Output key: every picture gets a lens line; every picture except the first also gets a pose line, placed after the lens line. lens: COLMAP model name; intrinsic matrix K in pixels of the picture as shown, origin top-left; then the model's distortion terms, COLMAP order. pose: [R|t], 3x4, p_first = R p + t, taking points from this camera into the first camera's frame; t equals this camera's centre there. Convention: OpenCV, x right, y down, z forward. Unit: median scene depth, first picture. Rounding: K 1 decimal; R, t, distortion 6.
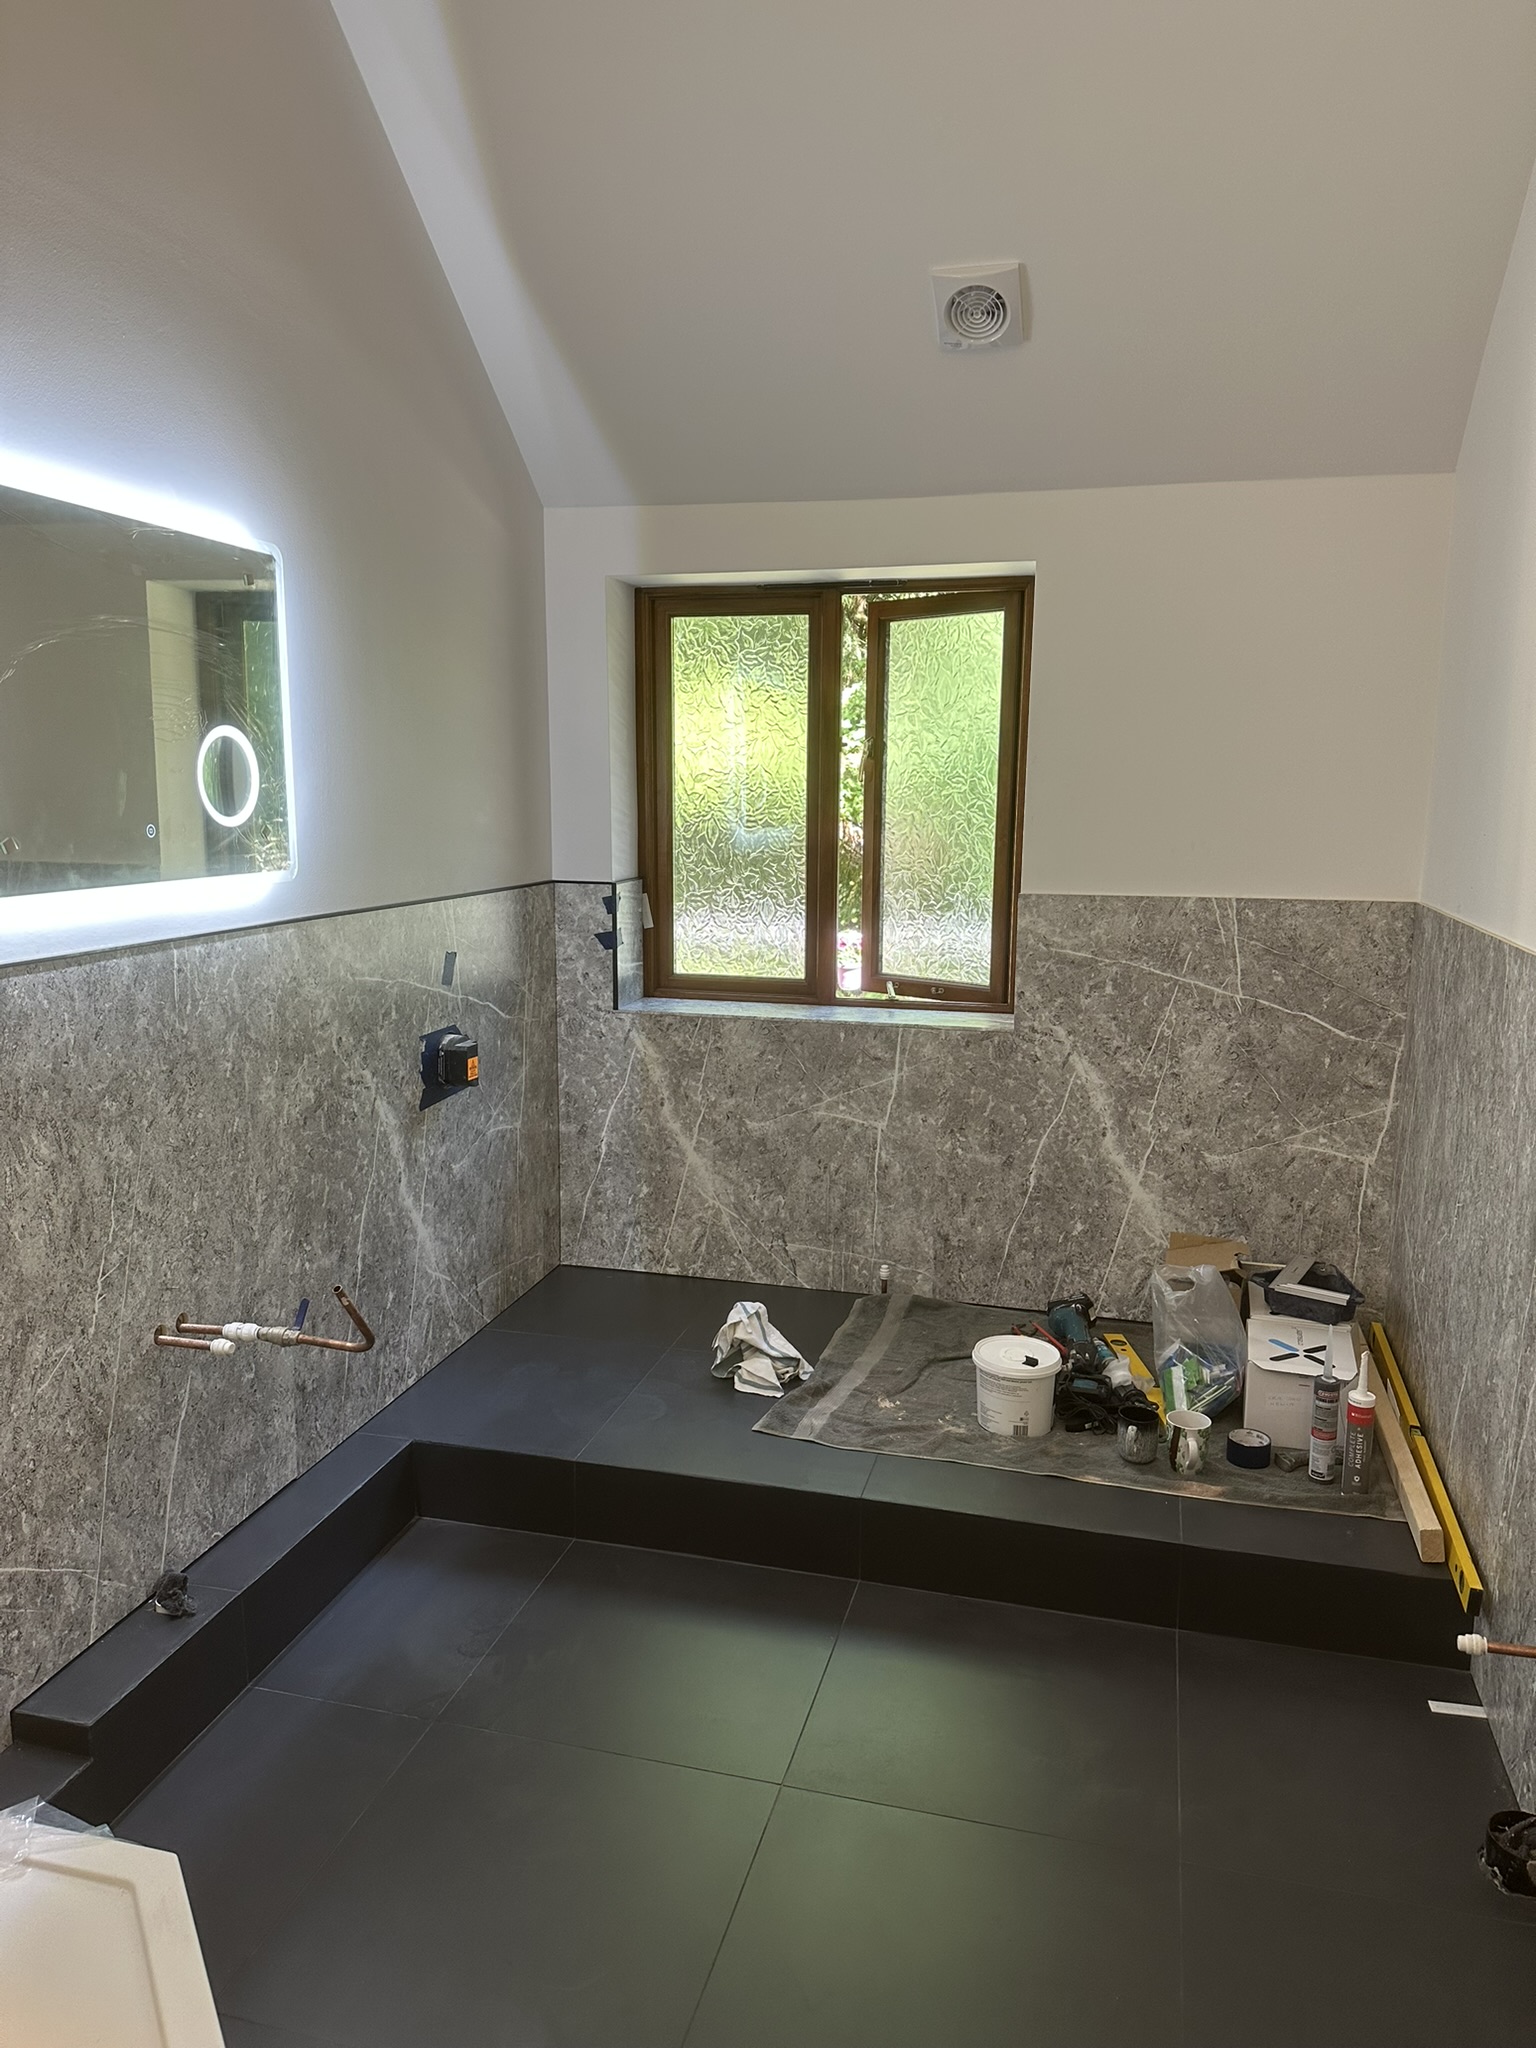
lens RADIAL K [[1423.1, 0, 779.5], [0, 1423.1, 1034.9], [0, 0, 1]] dist [0.112380, -0.171498]
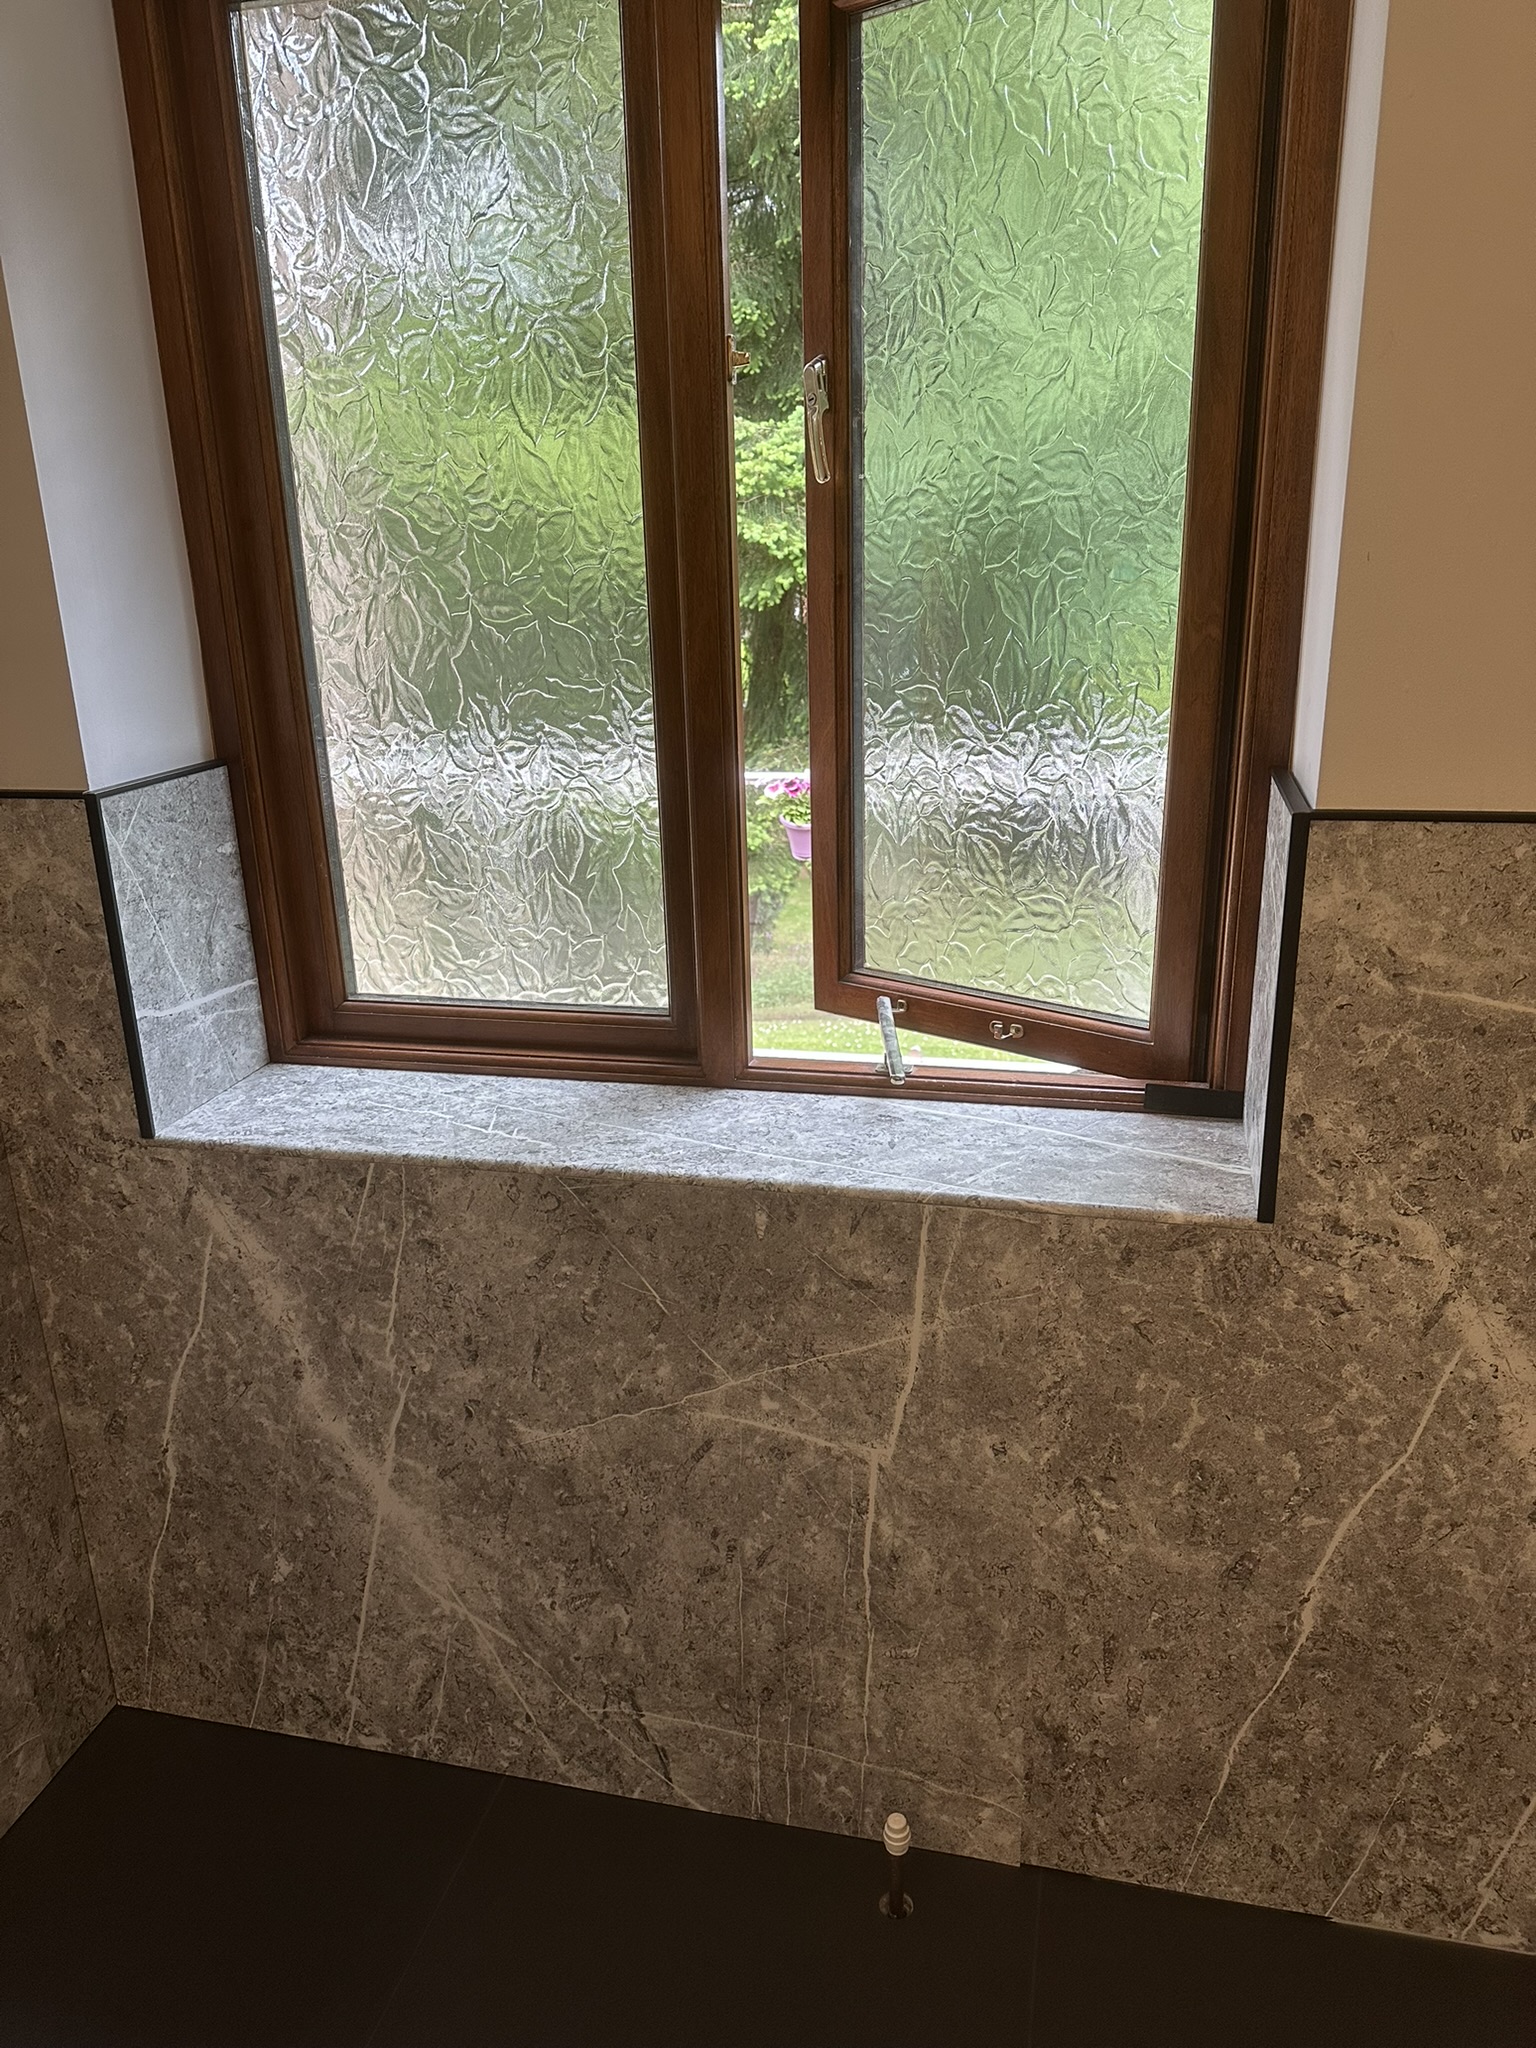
lens RADIAL K [[1423.1, 0, 770.7], [0, 1423.1, 1024.0], [0, 0, 1]] dist [0.112380, -0.171498]
pose [[0.999288, -0.036548, 0.009313, 0.048062], [0.034927, 0.989921, 0.137249, -0.102450], [-0.014236, -0.136826, 0.990493, 0.699253]]
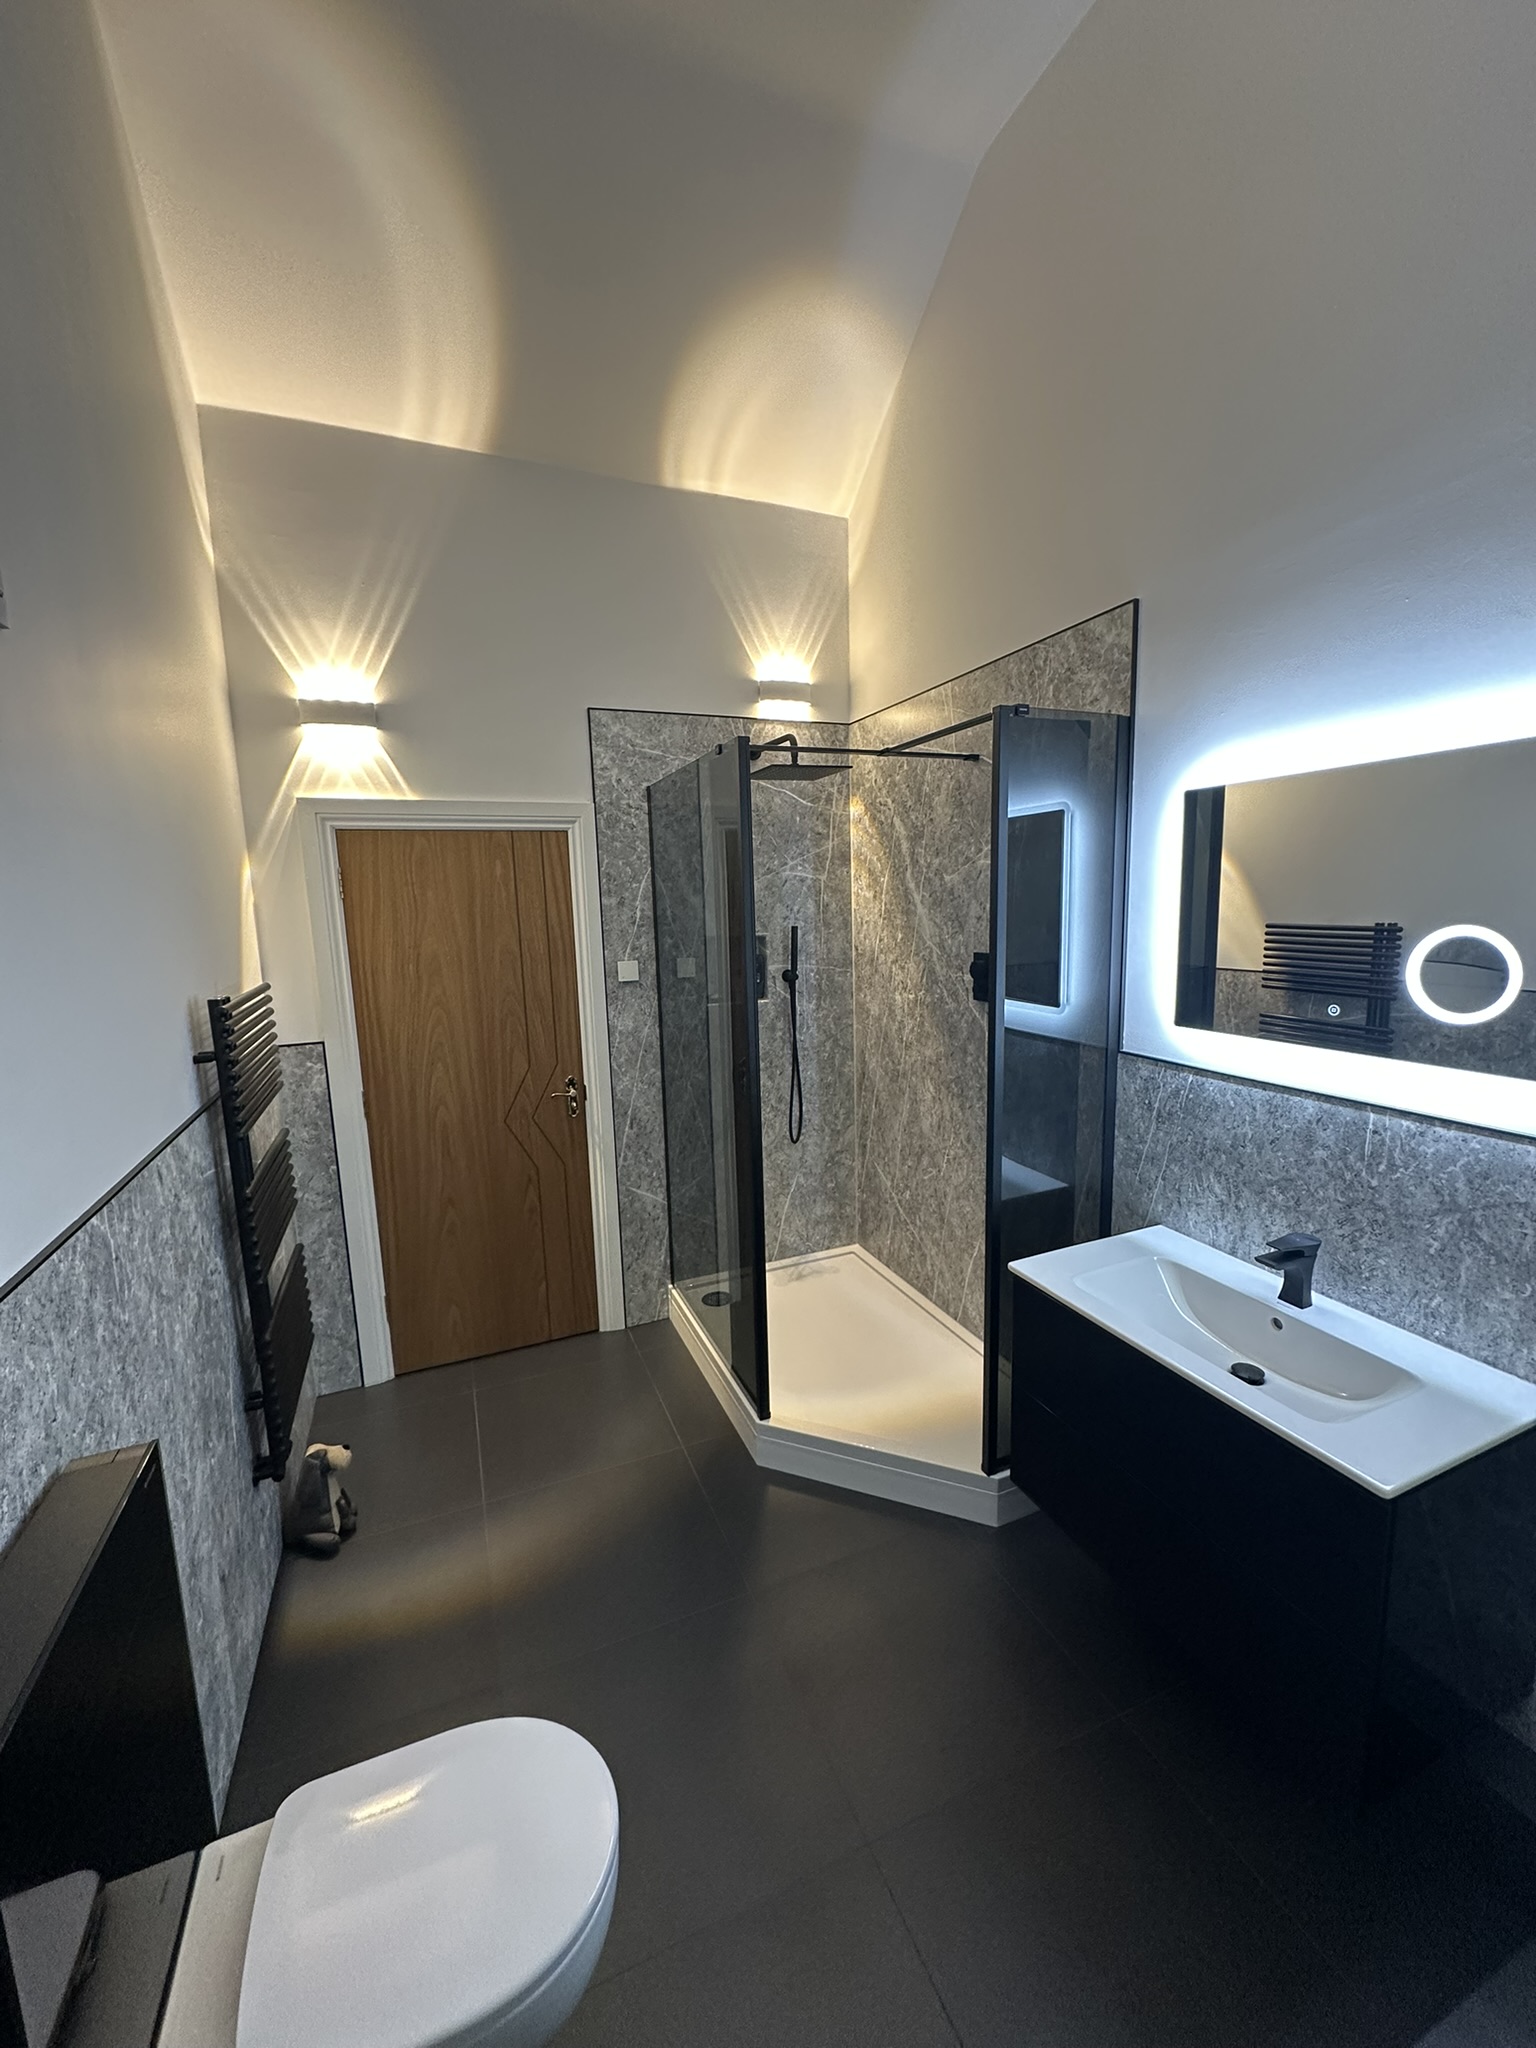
lens RADIAL K [[814.1, 0, 769.2], [0, 814.1, 1021.7], [0, 0, 1]] dist [-0.001309, 0.000260]
pose [[0.594994, 0.090248, -0.798647, 0.468405], [-0.102720, 0.994066, 0.035804, -0.052571], [0.797139, 0.060734, 0.600734, 0.070826]]
